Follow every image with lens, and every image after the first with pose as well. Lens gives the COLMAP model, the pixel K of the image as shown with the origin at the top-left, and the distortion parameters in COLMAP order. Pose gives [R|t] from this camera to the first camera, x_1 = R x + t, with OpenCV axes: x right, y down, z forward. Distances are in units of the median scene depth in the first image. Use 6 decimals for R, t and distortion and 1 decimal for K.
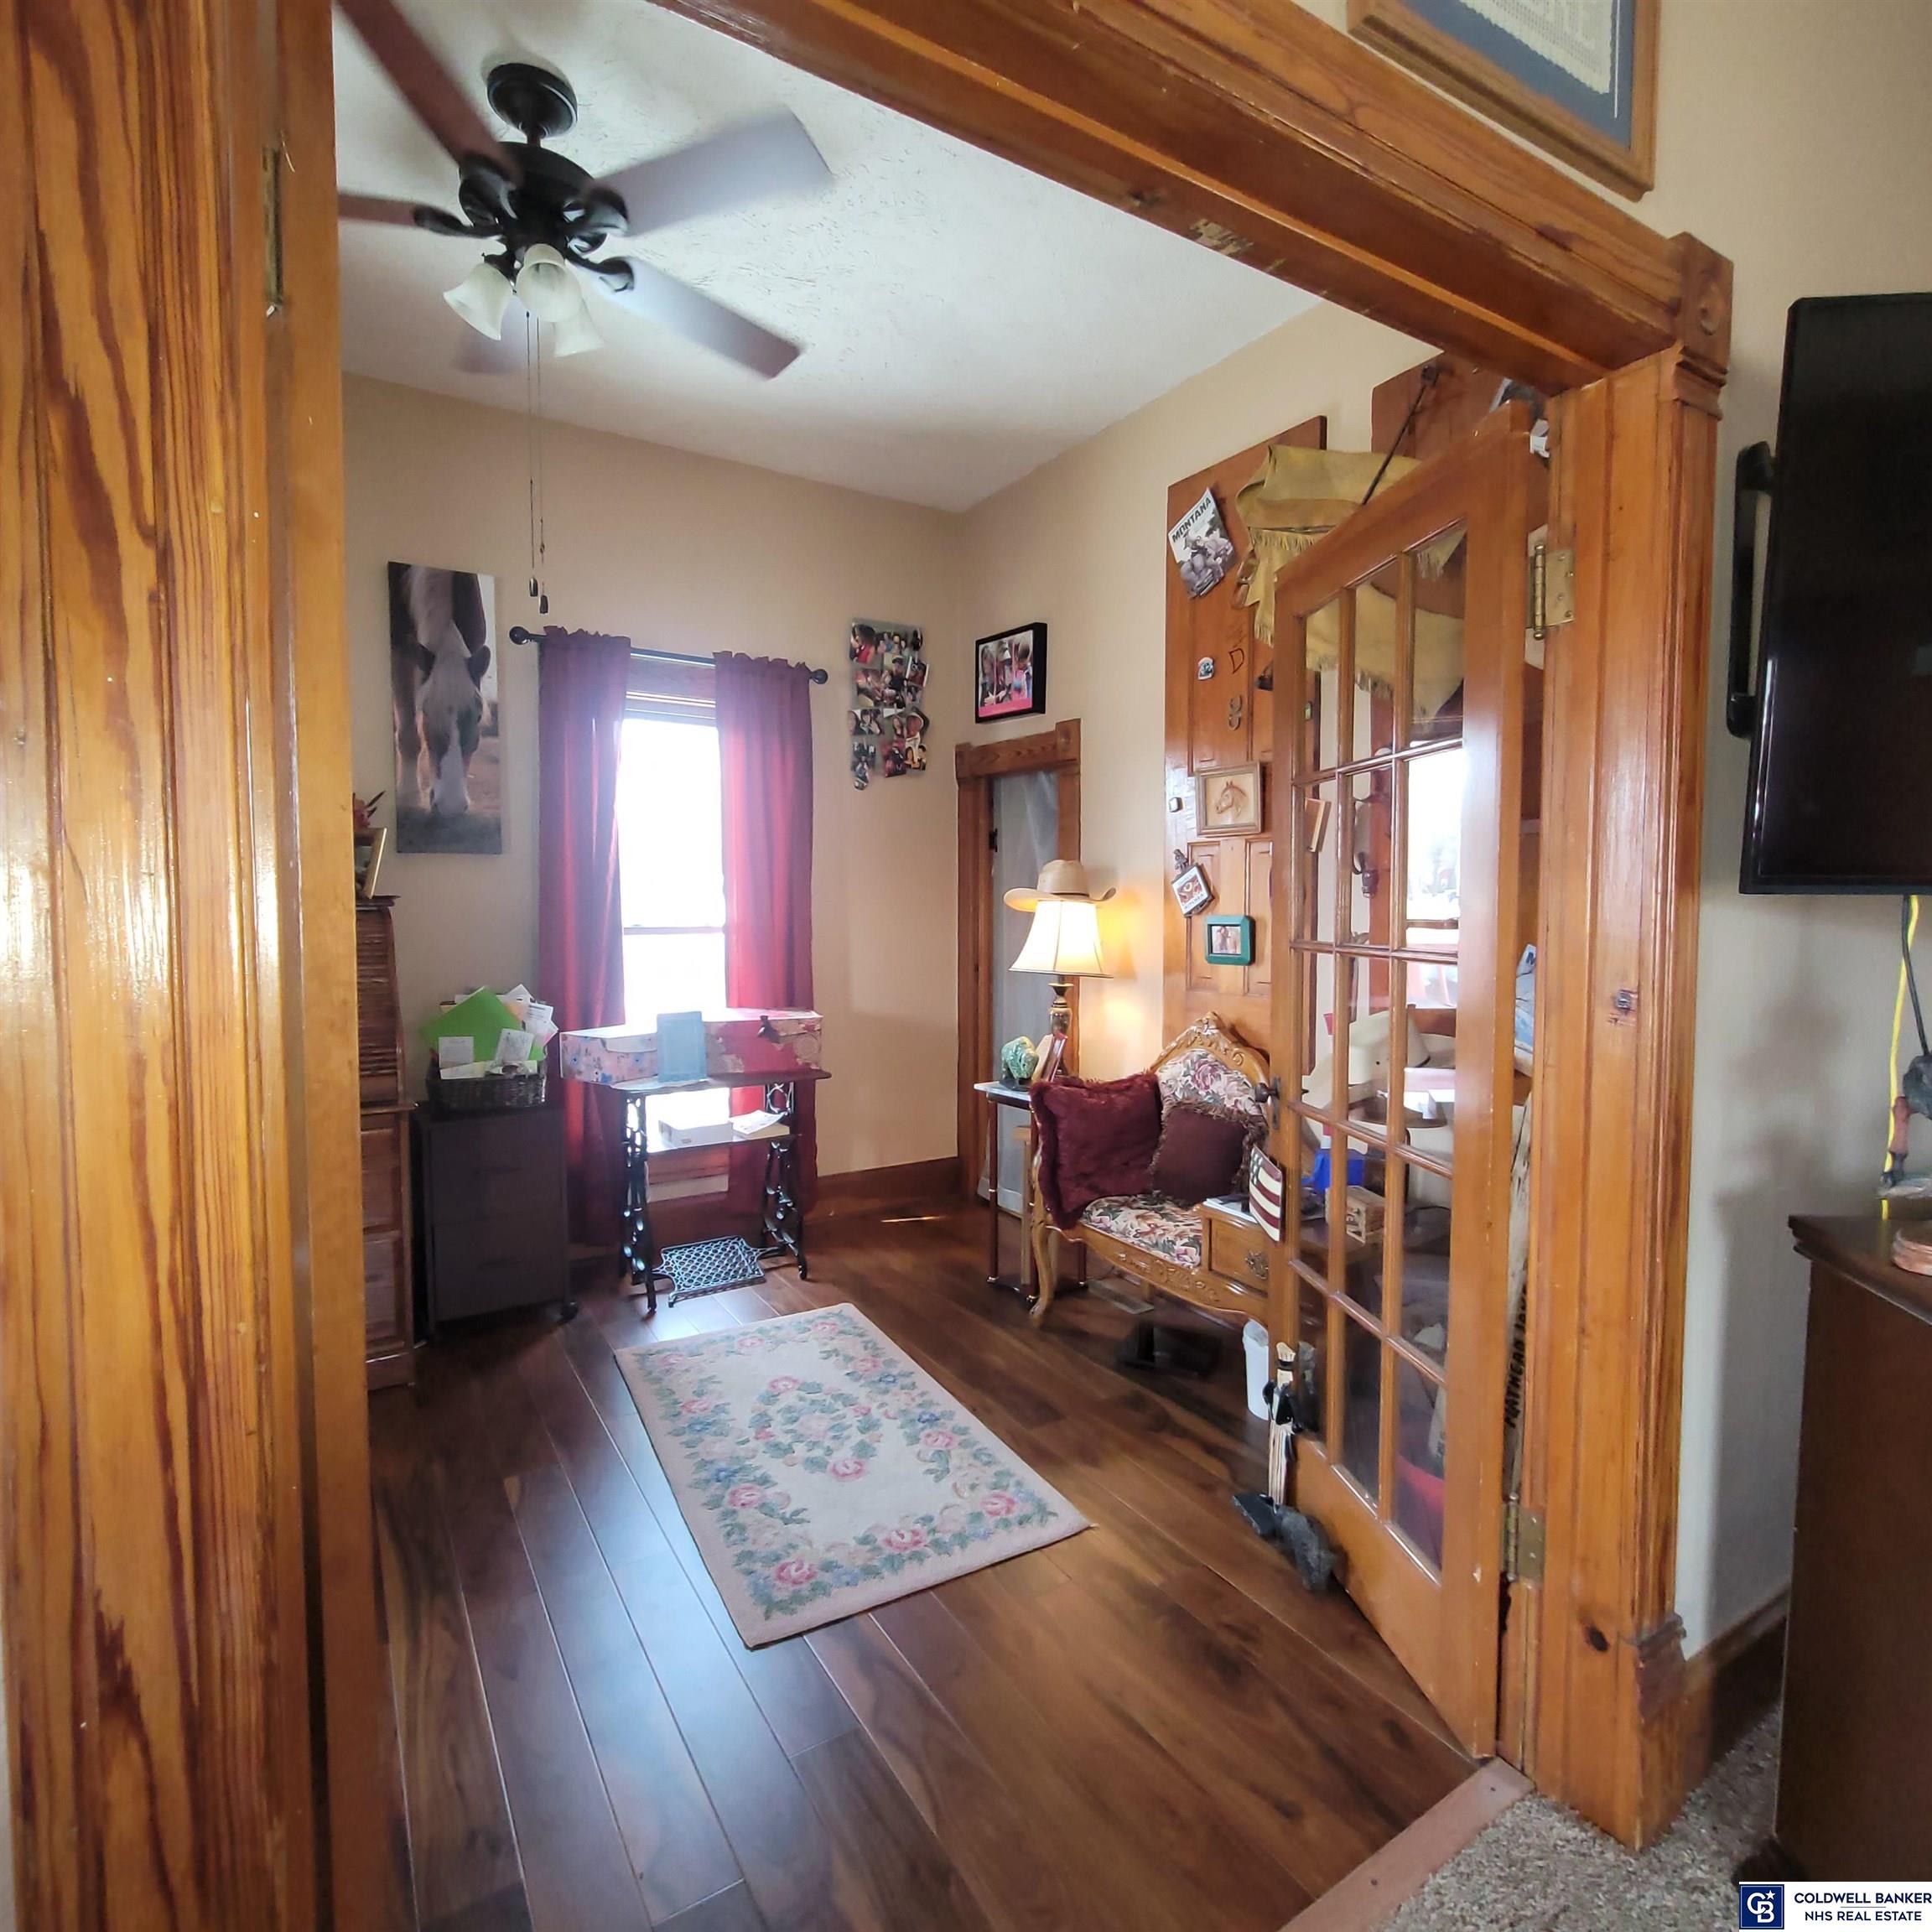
lens RADIAL K [[1074.3, 0, 983.3], [0, 1074.3, 961.9], [0, 0, 1]] dist [0.000552, 0.001315]
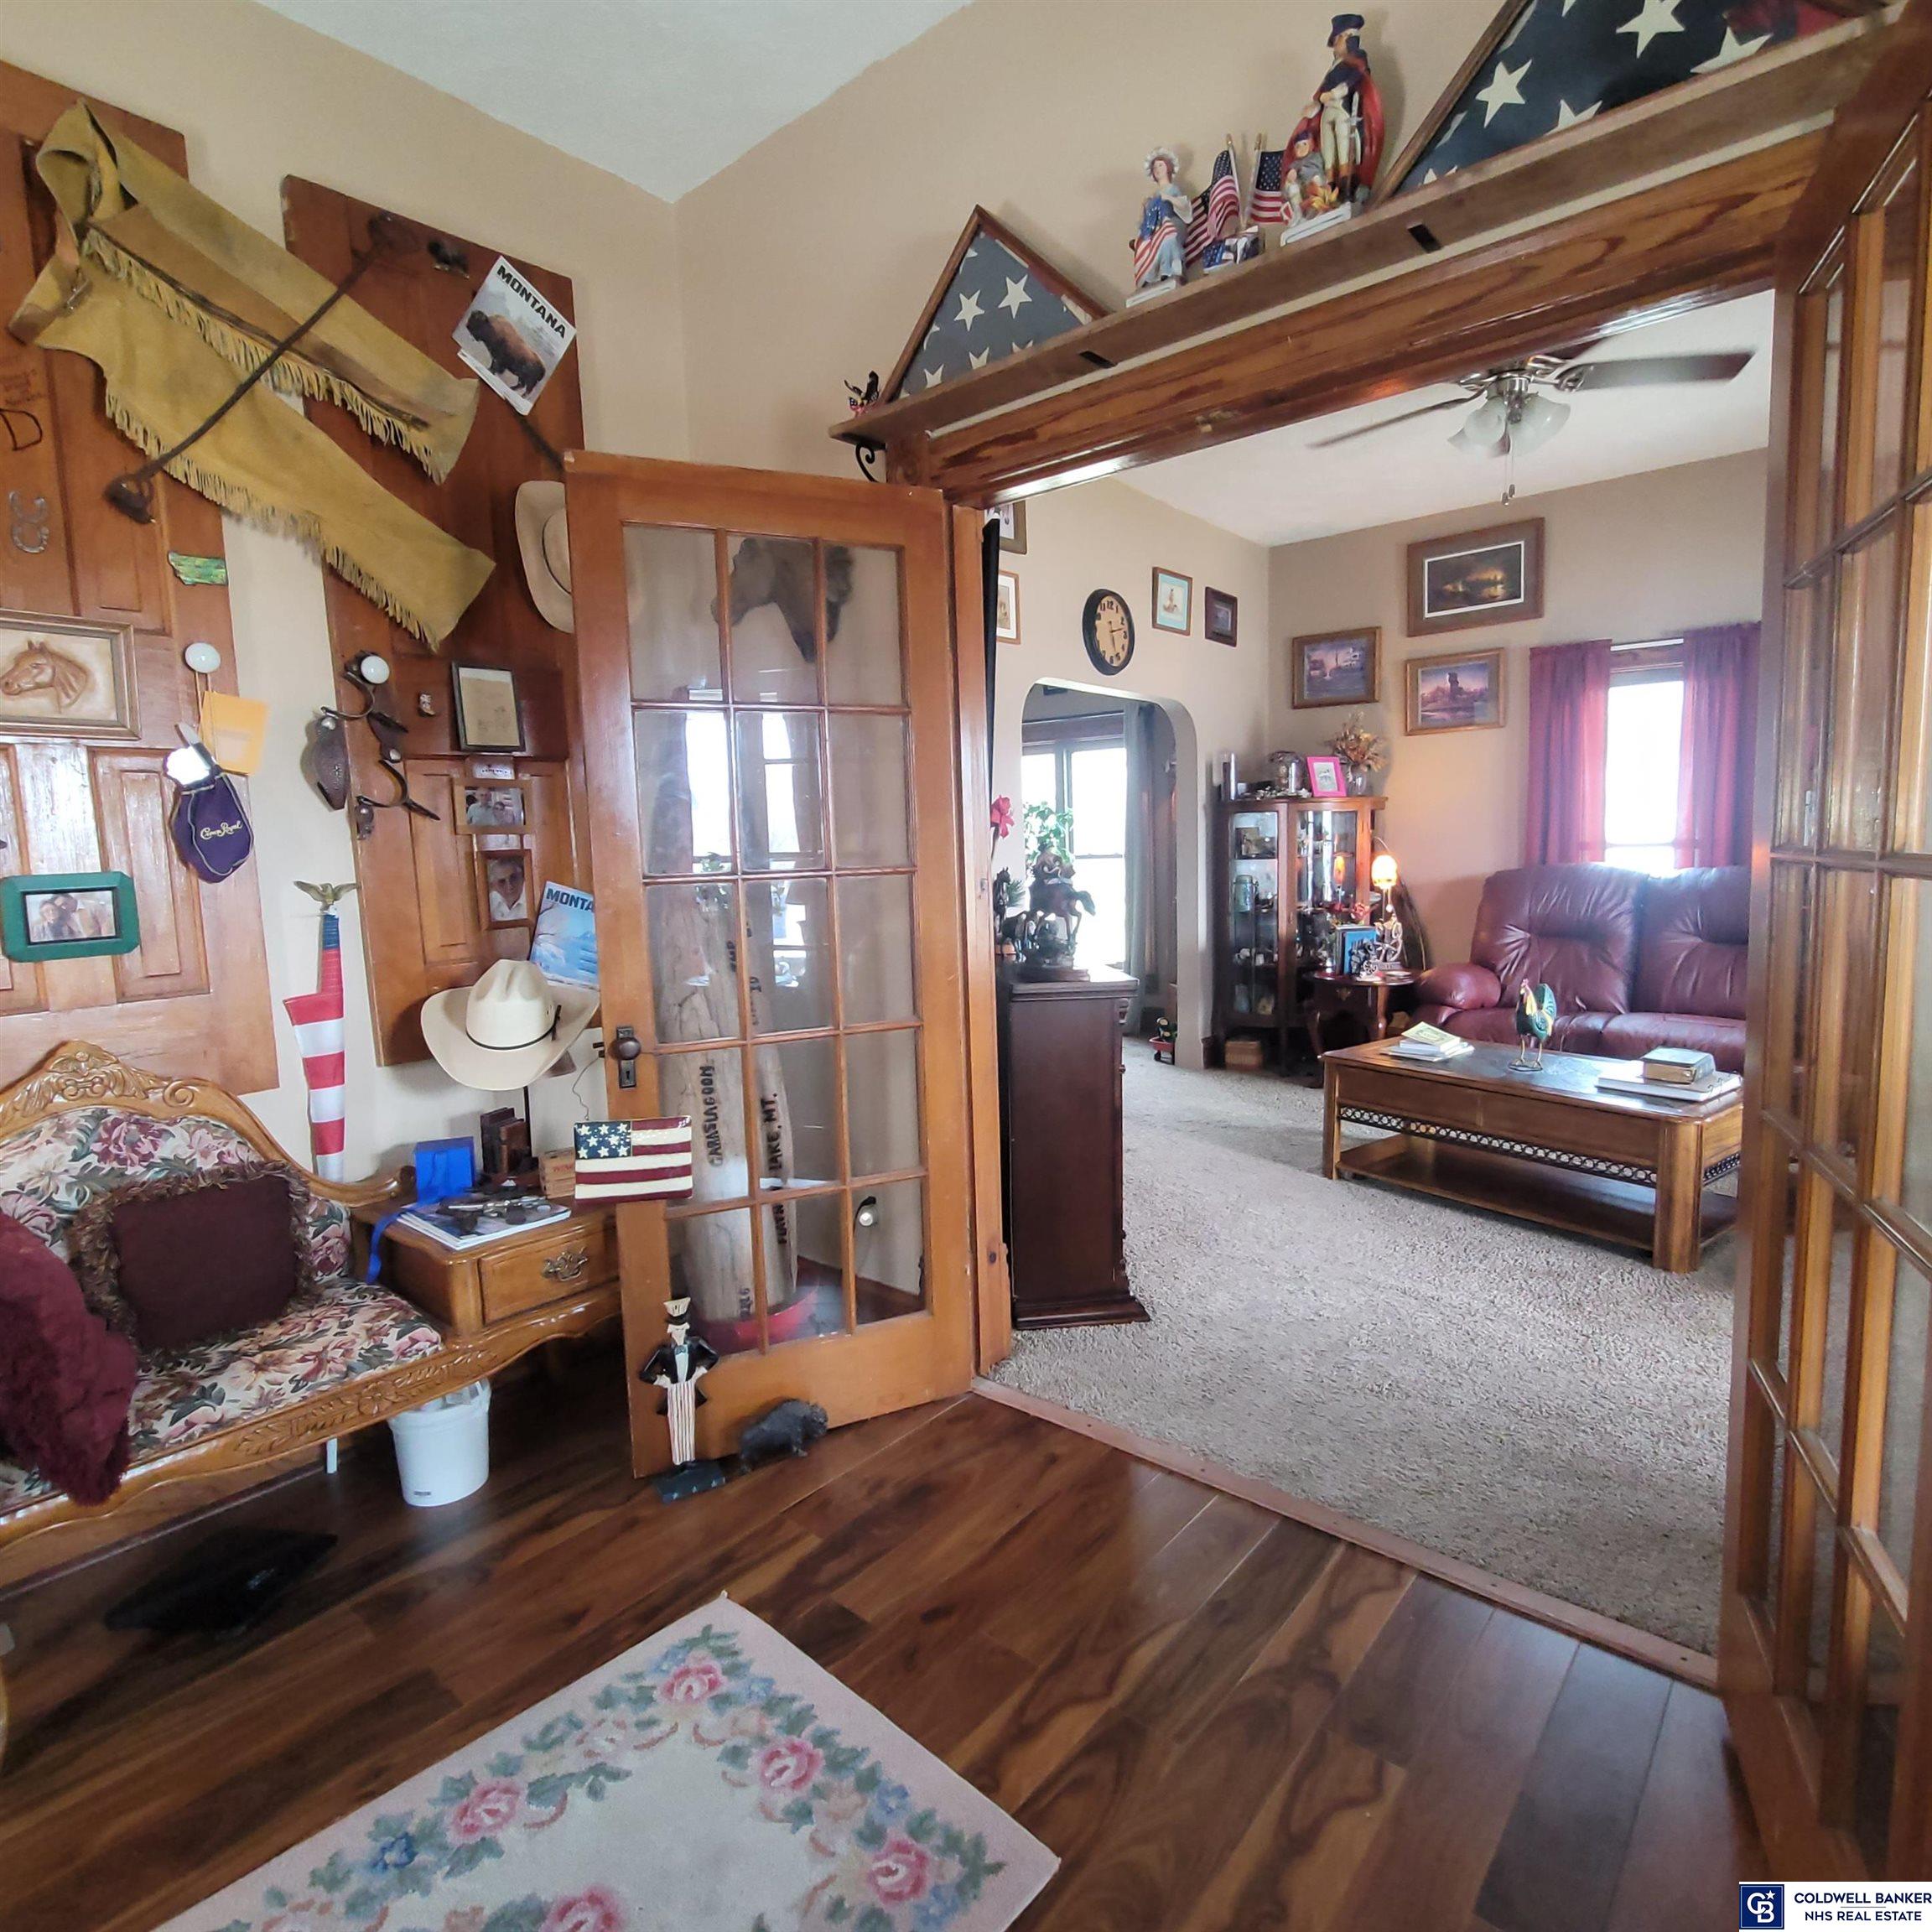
lens RADIAL K [[1074.3, 0, 983.3], [0, 1074.3, 961.9], [0, 0, 1]] dist [0.000552, 0.001315]
pose [[-0.299052, -0.100282, 0.948953, -0.546078], [0.081887, 0.988097, 0.130224, -0.035421], [-0.950717, 0.116651, -0.287281, 0.786320]]
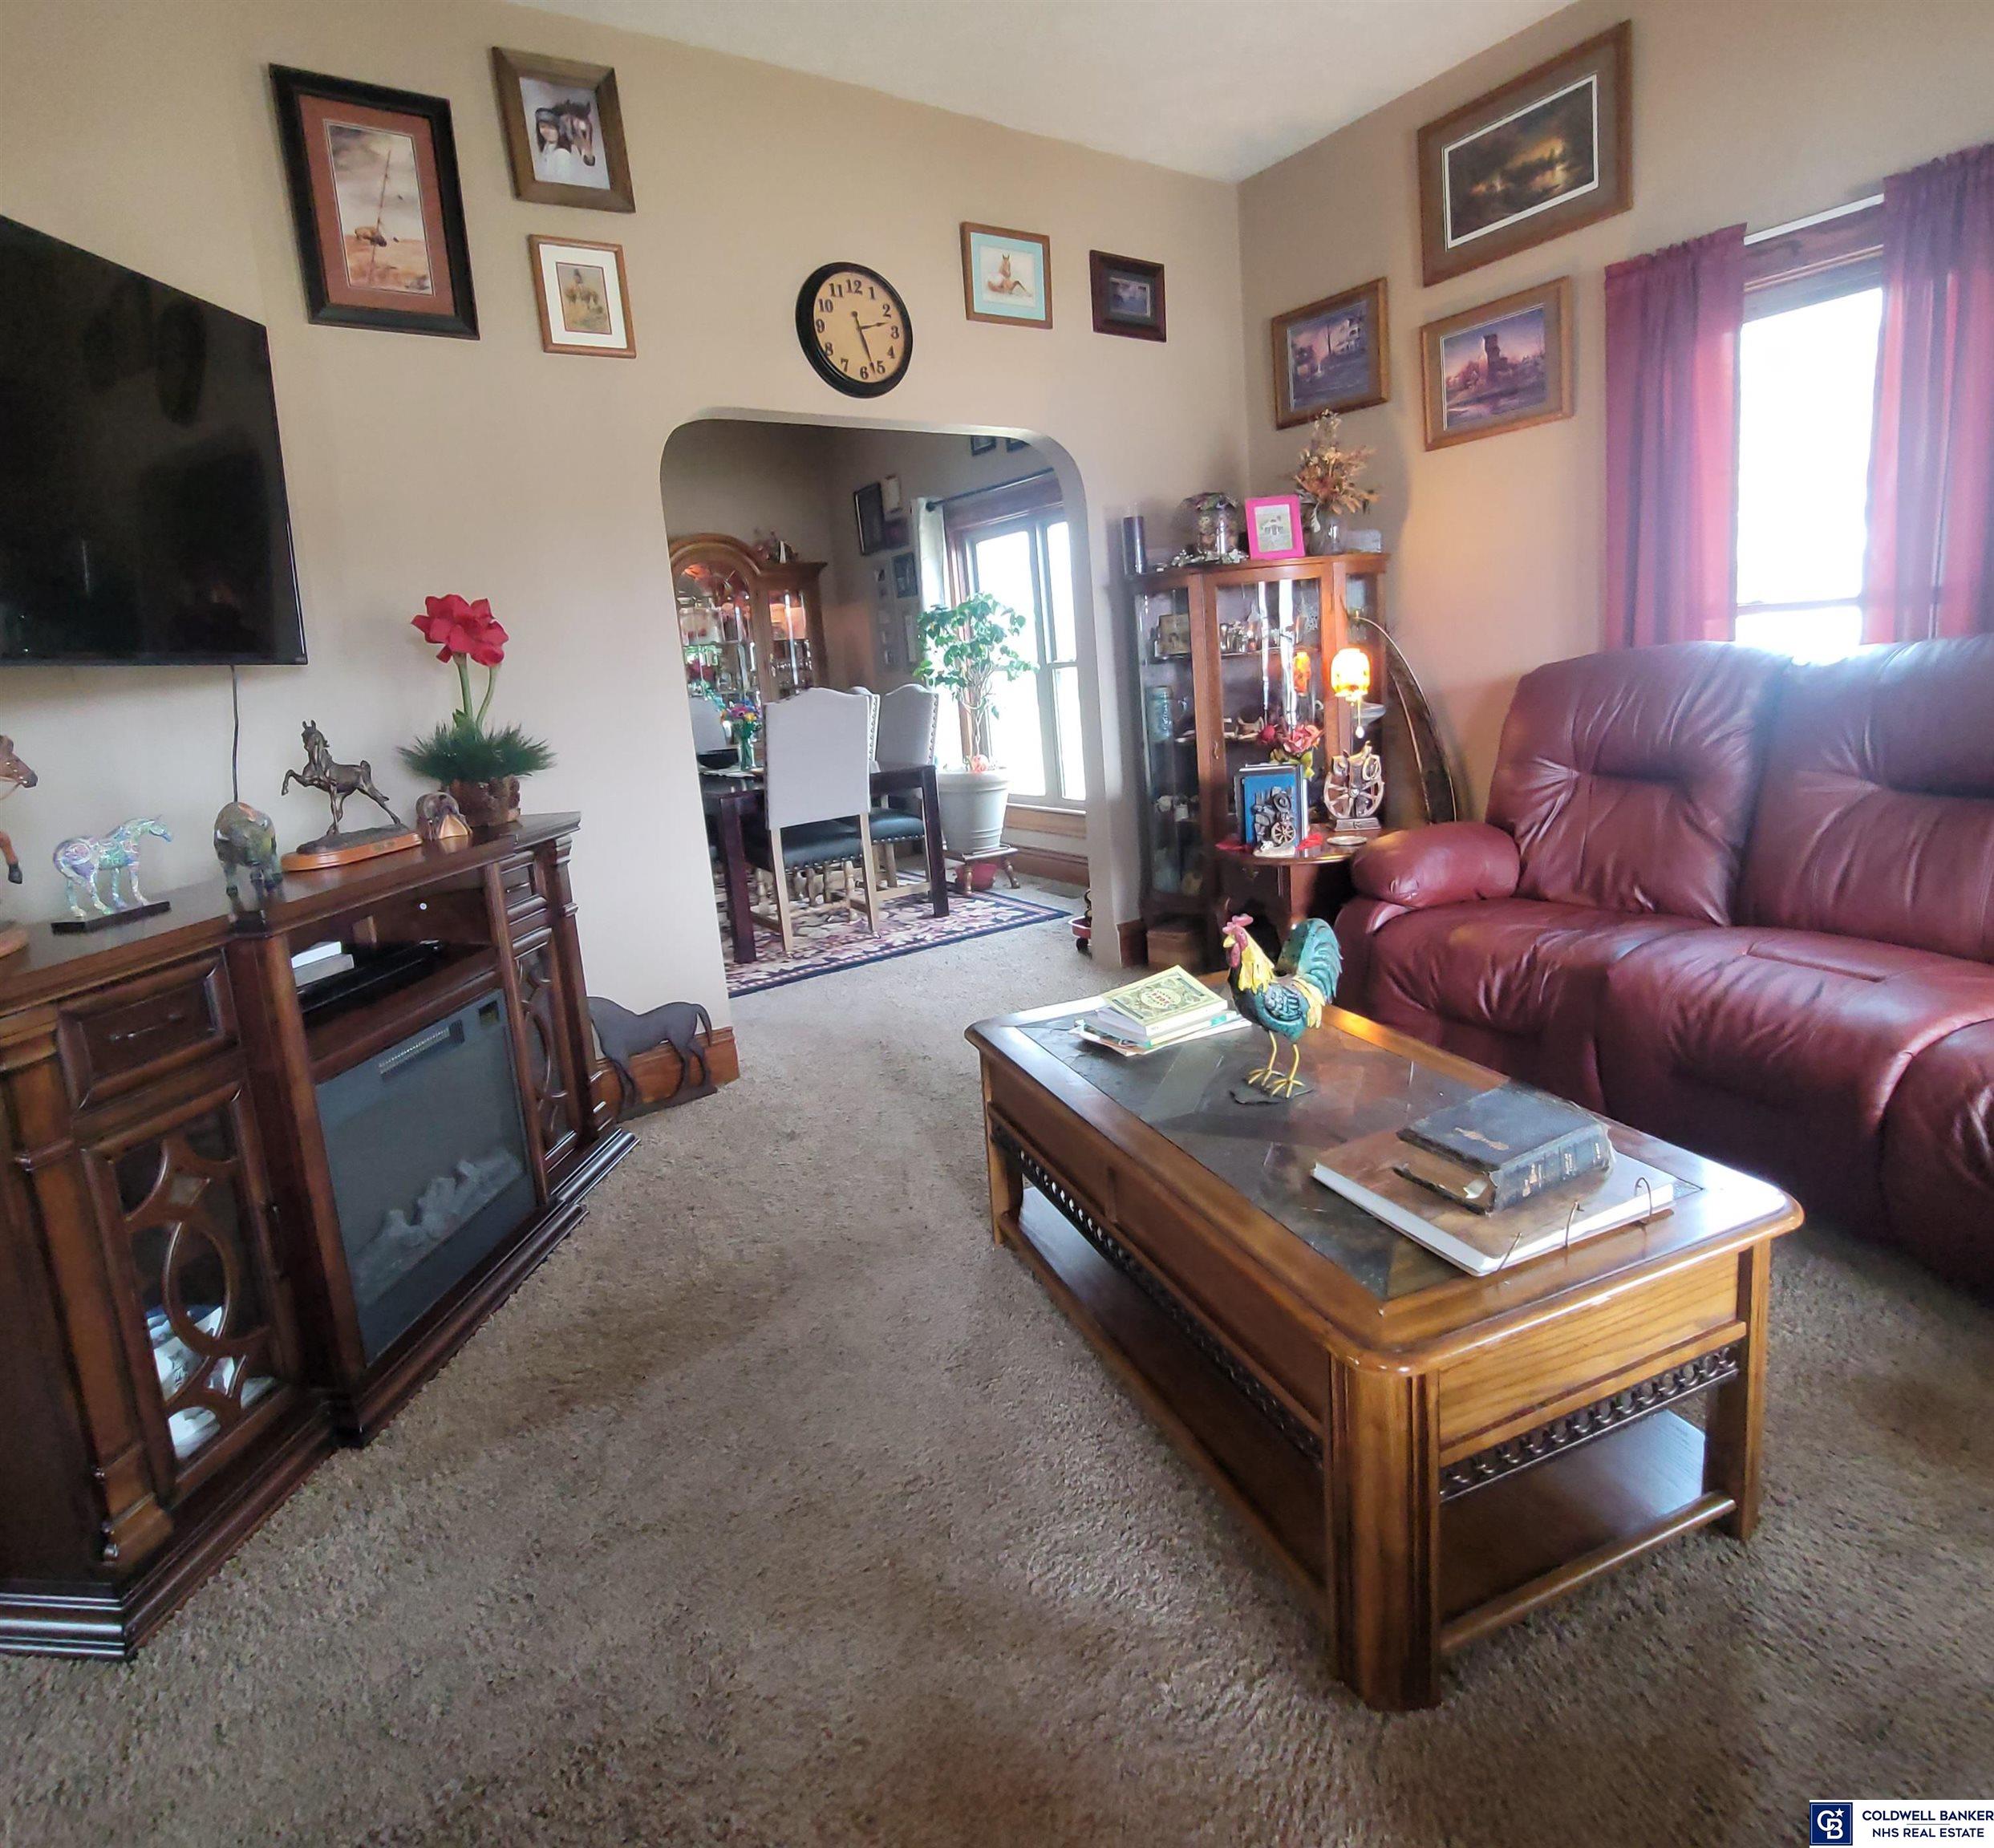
lens RADIAL K [[1085.7, 0, 994.9], [0, 1085.7, 840.6], [0, 0, 1]] dist [0.000319, 0.001408]
pose [[-0.038026, -0.162392, 0.985993, -0.467841], [0.137718, 0.976440, 0.166130, -0.021090], [-0.989741, 0.142107, -0.014766, 0.632182]]
